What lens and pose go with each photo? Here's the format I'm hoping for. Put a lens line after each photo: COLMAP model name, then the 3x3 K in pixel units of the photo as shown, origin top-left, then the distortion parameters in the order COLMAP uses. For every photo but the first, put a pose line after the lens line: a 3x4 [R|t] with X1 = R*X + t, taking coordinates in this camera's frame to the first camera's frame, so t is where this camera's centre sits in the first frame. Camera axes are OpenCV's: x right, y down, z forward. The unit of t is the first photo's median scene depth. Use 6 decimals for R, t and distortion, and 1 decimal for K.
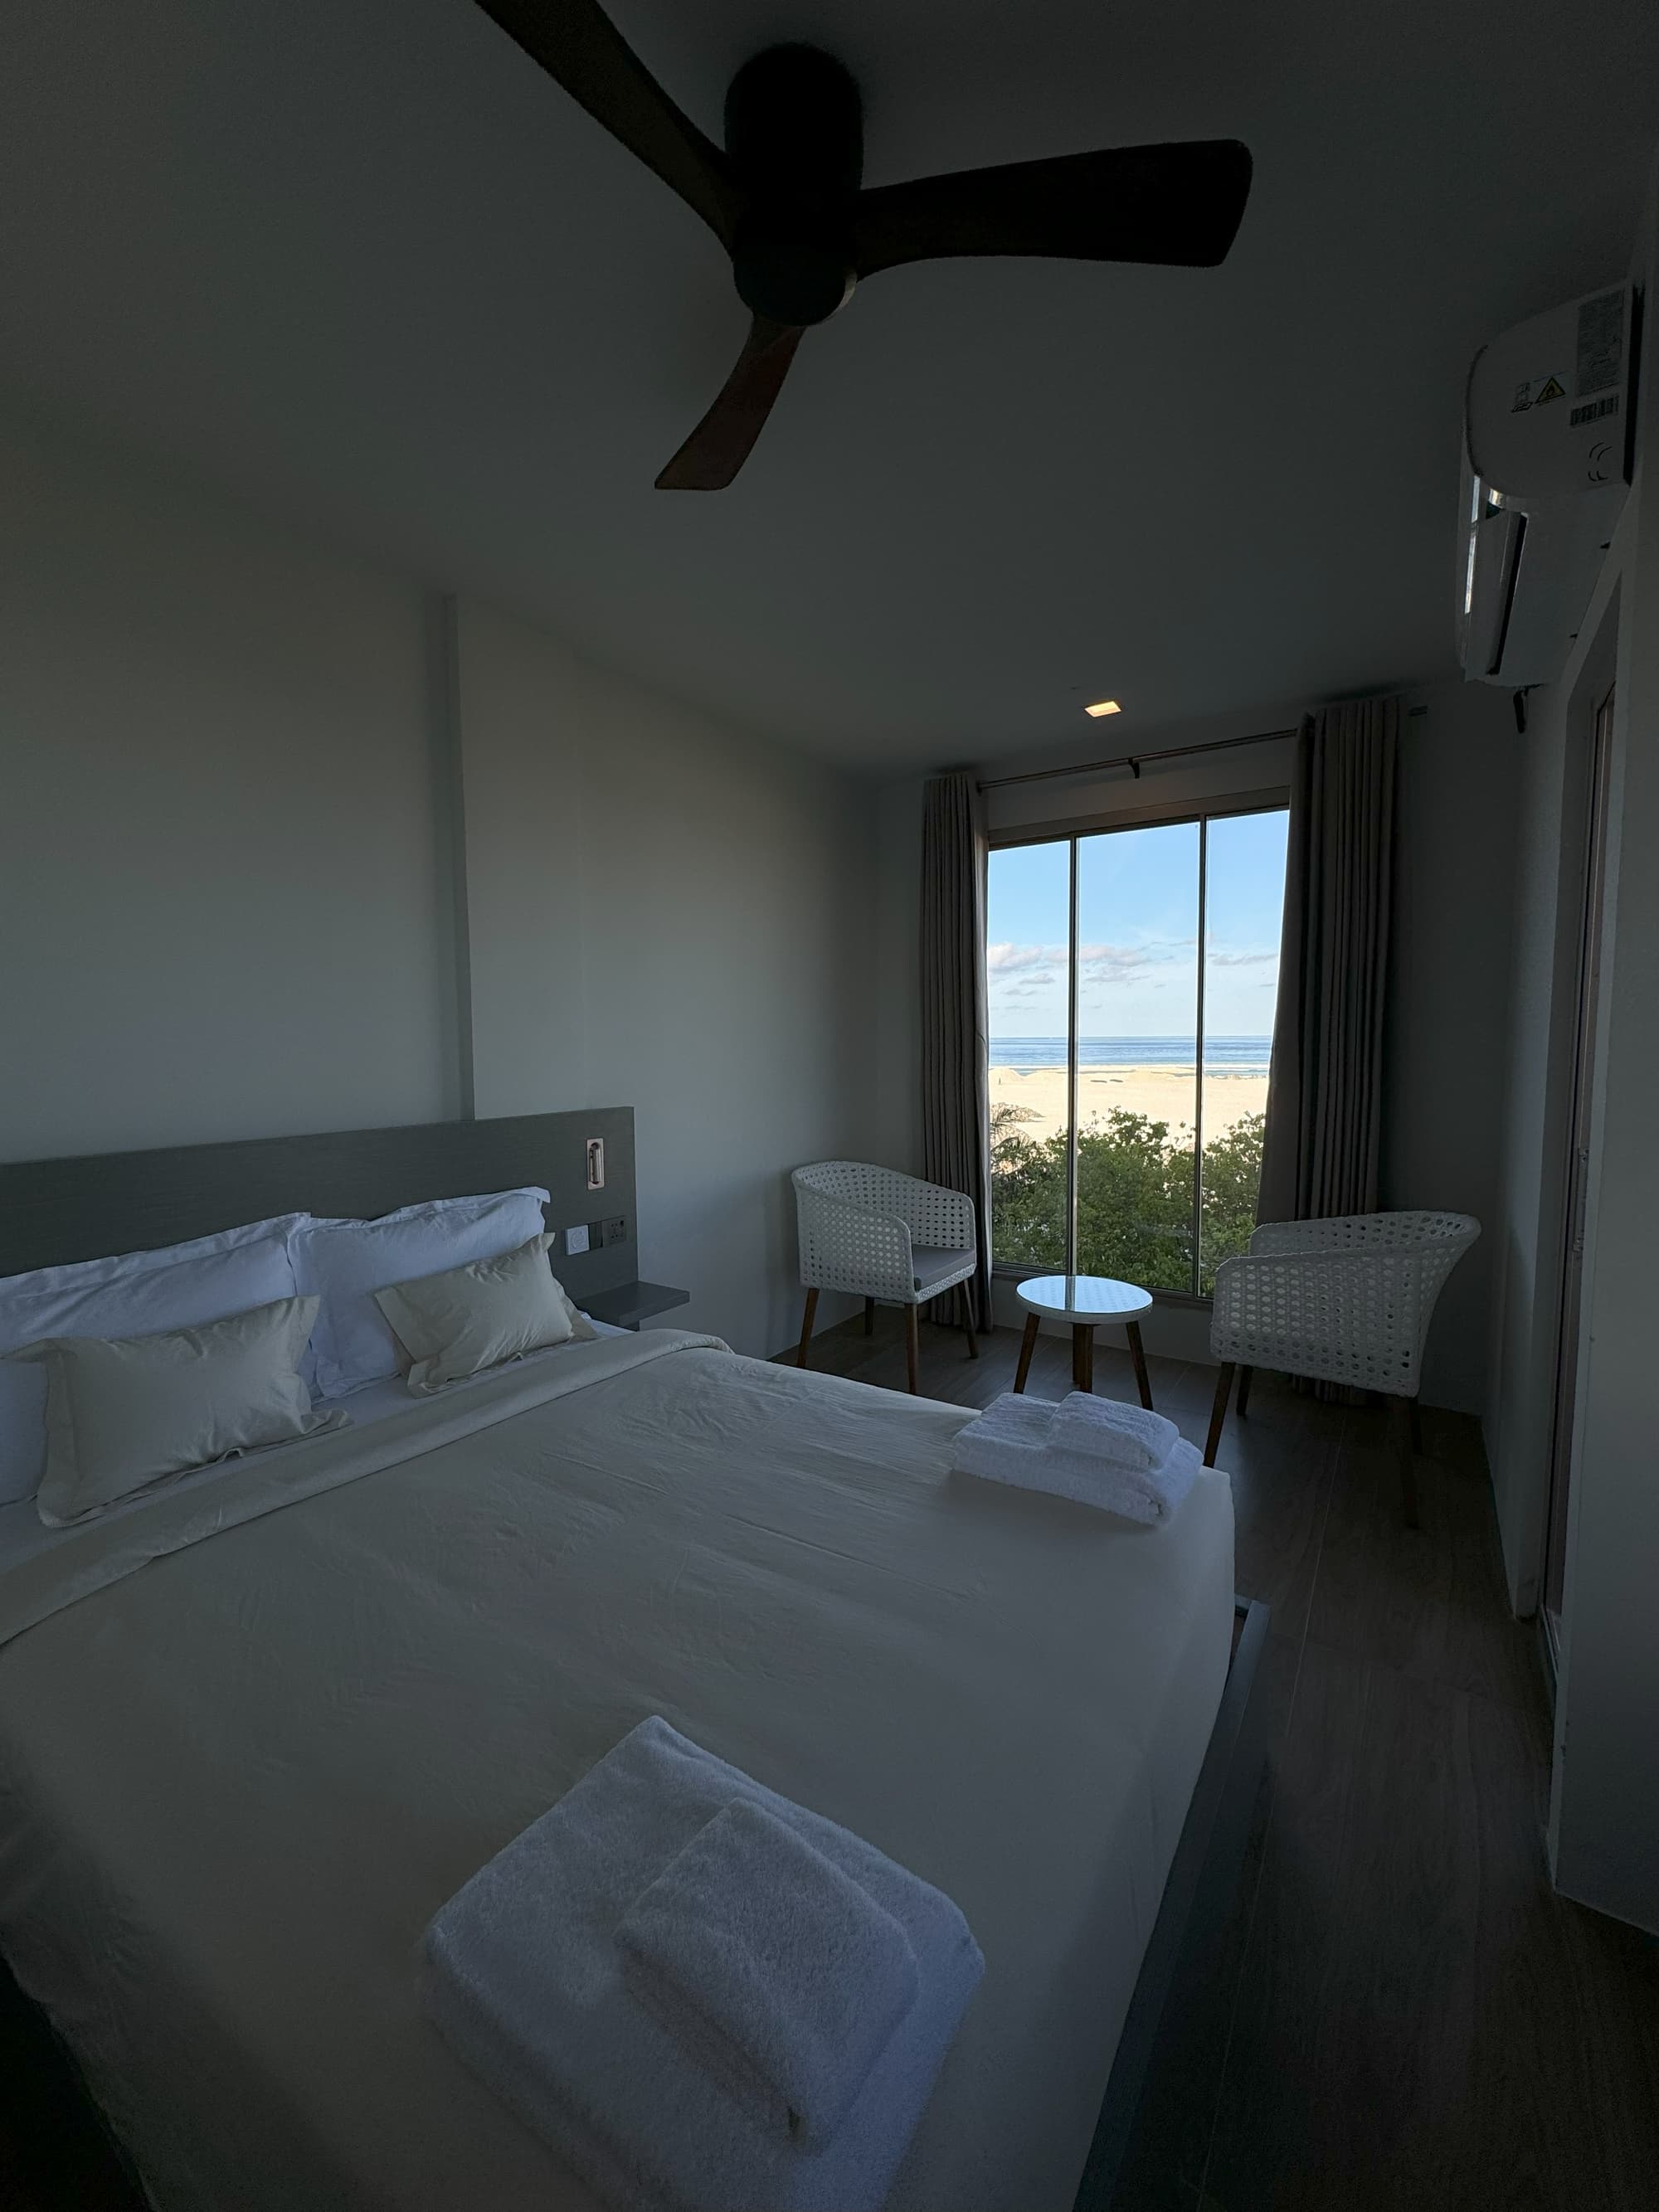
lens RADIAL K [[886.4, 0, 829.5], [0, 886.4, 1106.0], [0, 0, 1]] dist [-0.011774, -0.000093]
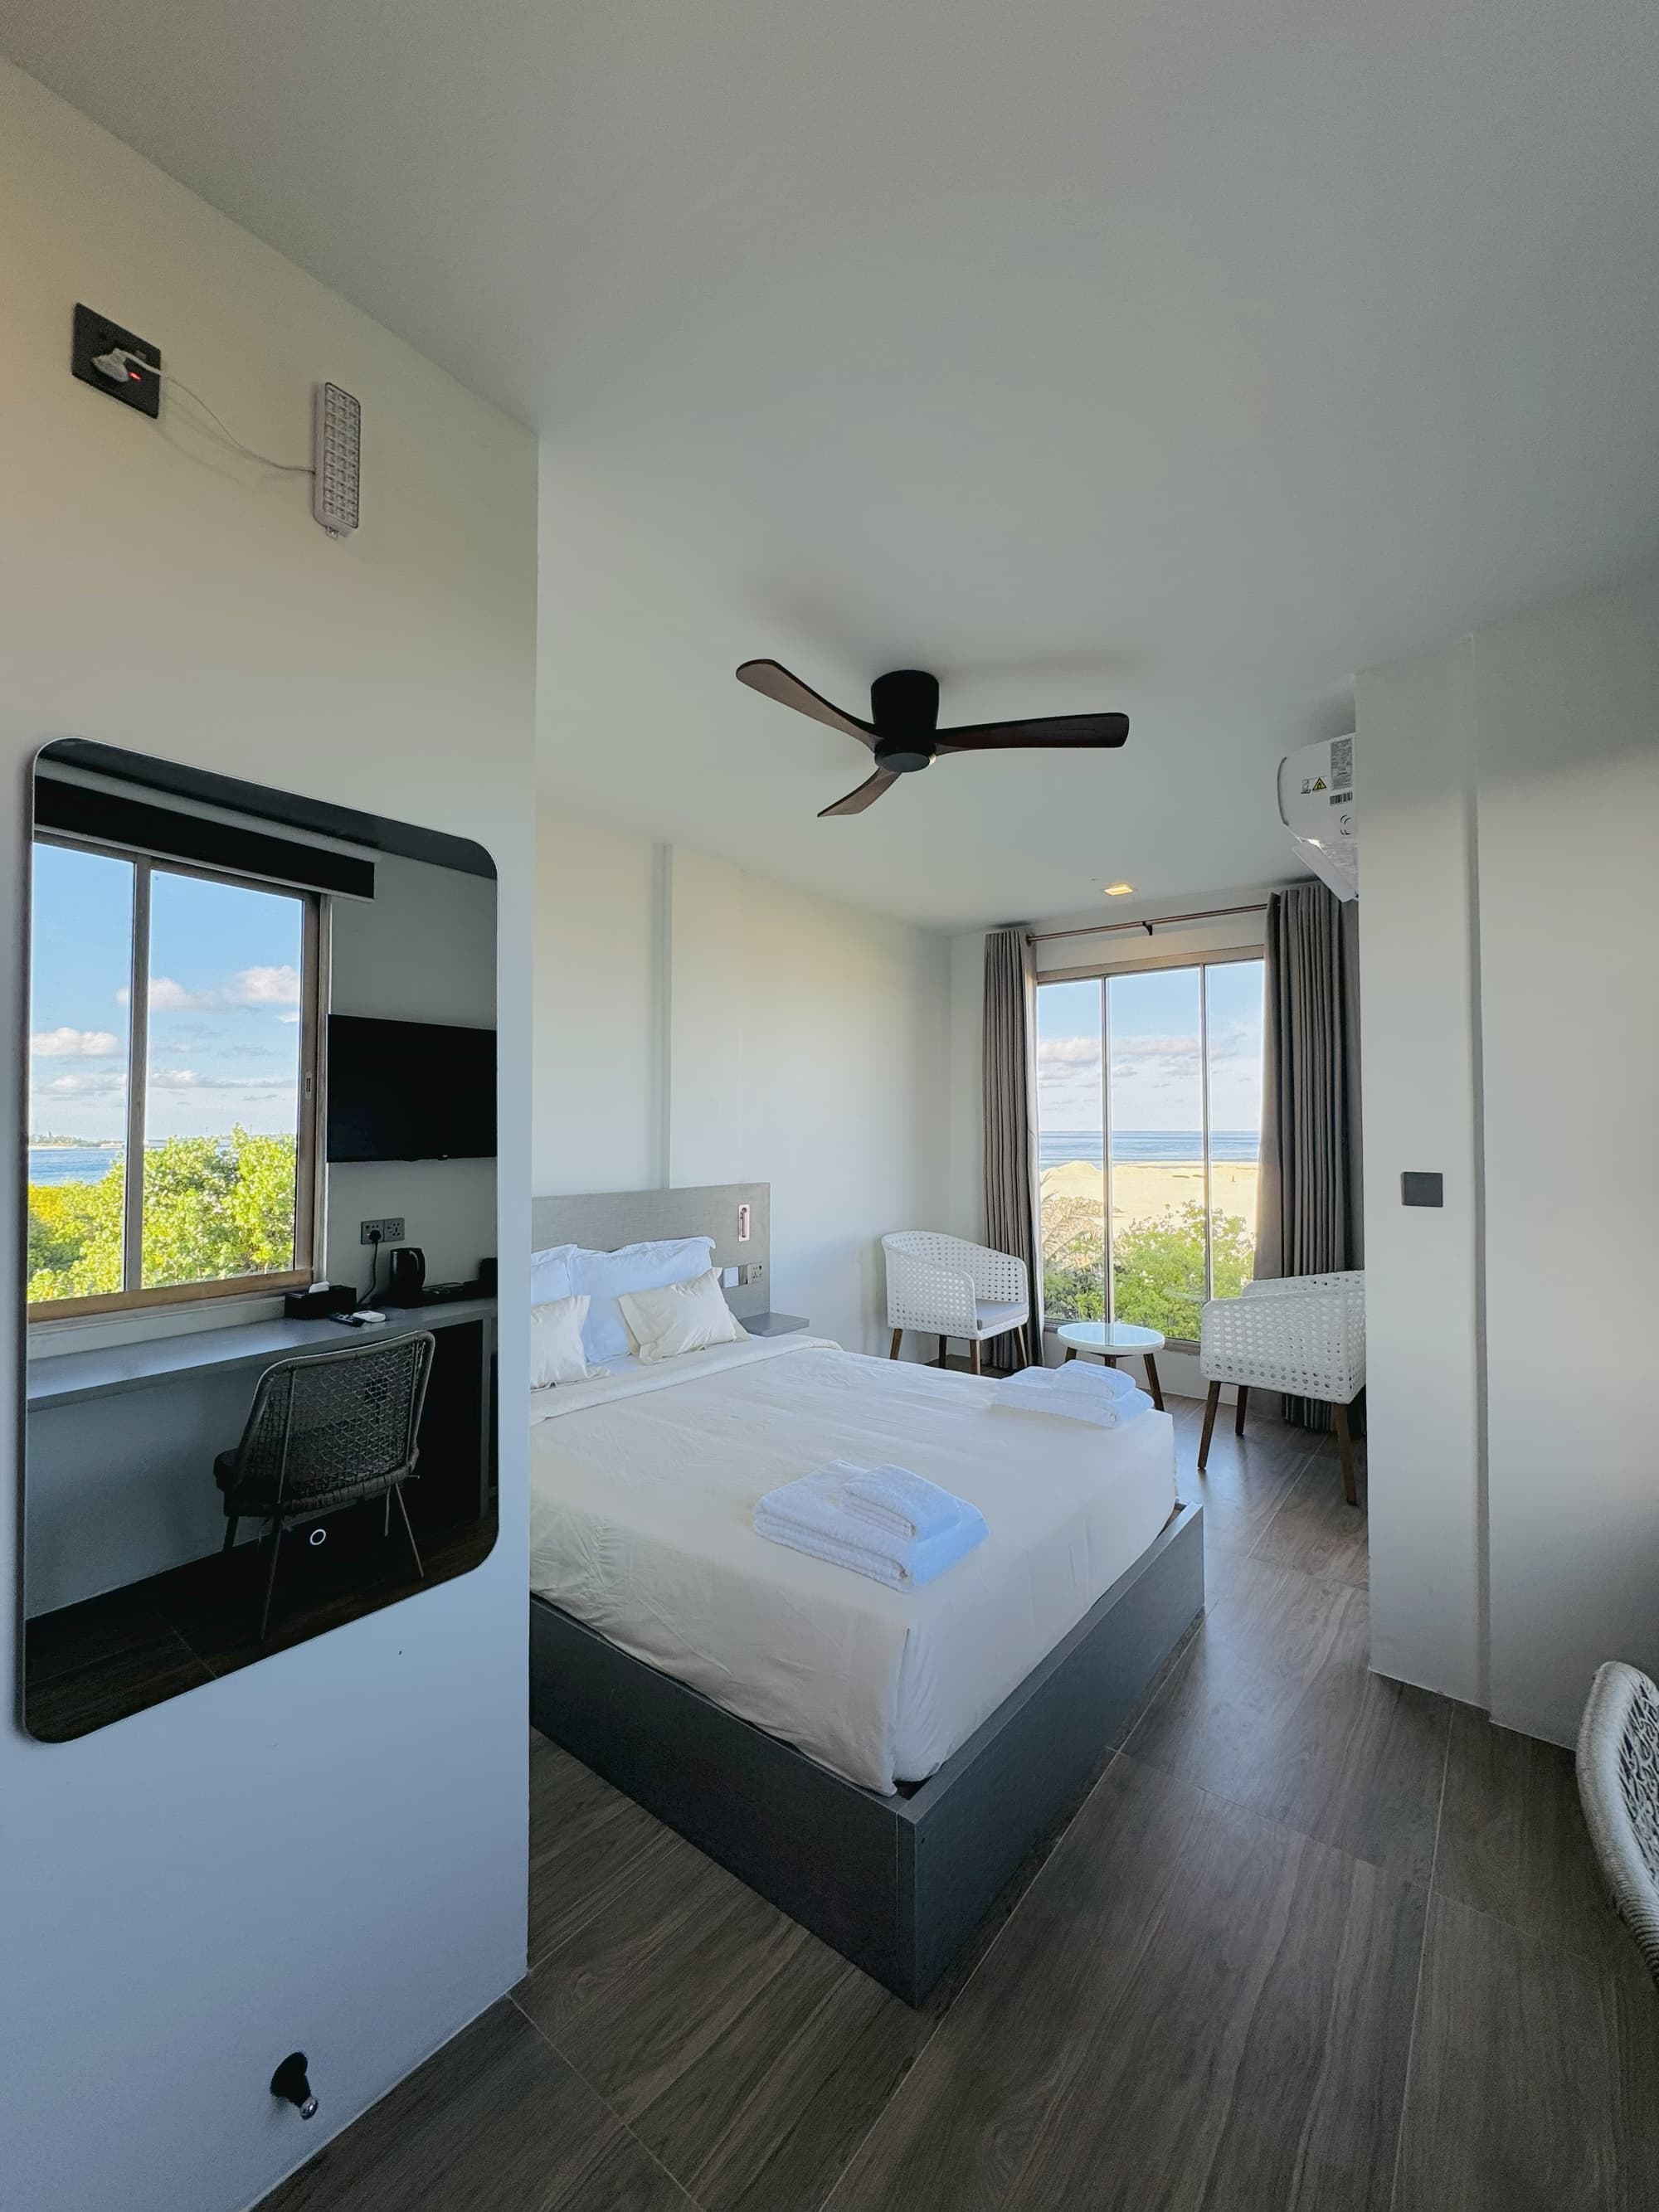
lens RADIAL K [[886.4, 0, 829.5], [0, 886.4, 1106.0], [0, 0, 1]] dist [-0.011774, -0.000093]
pose [[0.996521, 0.006349, -0.083094, -0.014616], [-0.014859, 0.994653, -0.102199, 0.020884], [0.082001, 0.103079, 0.991287, -0.352817]]
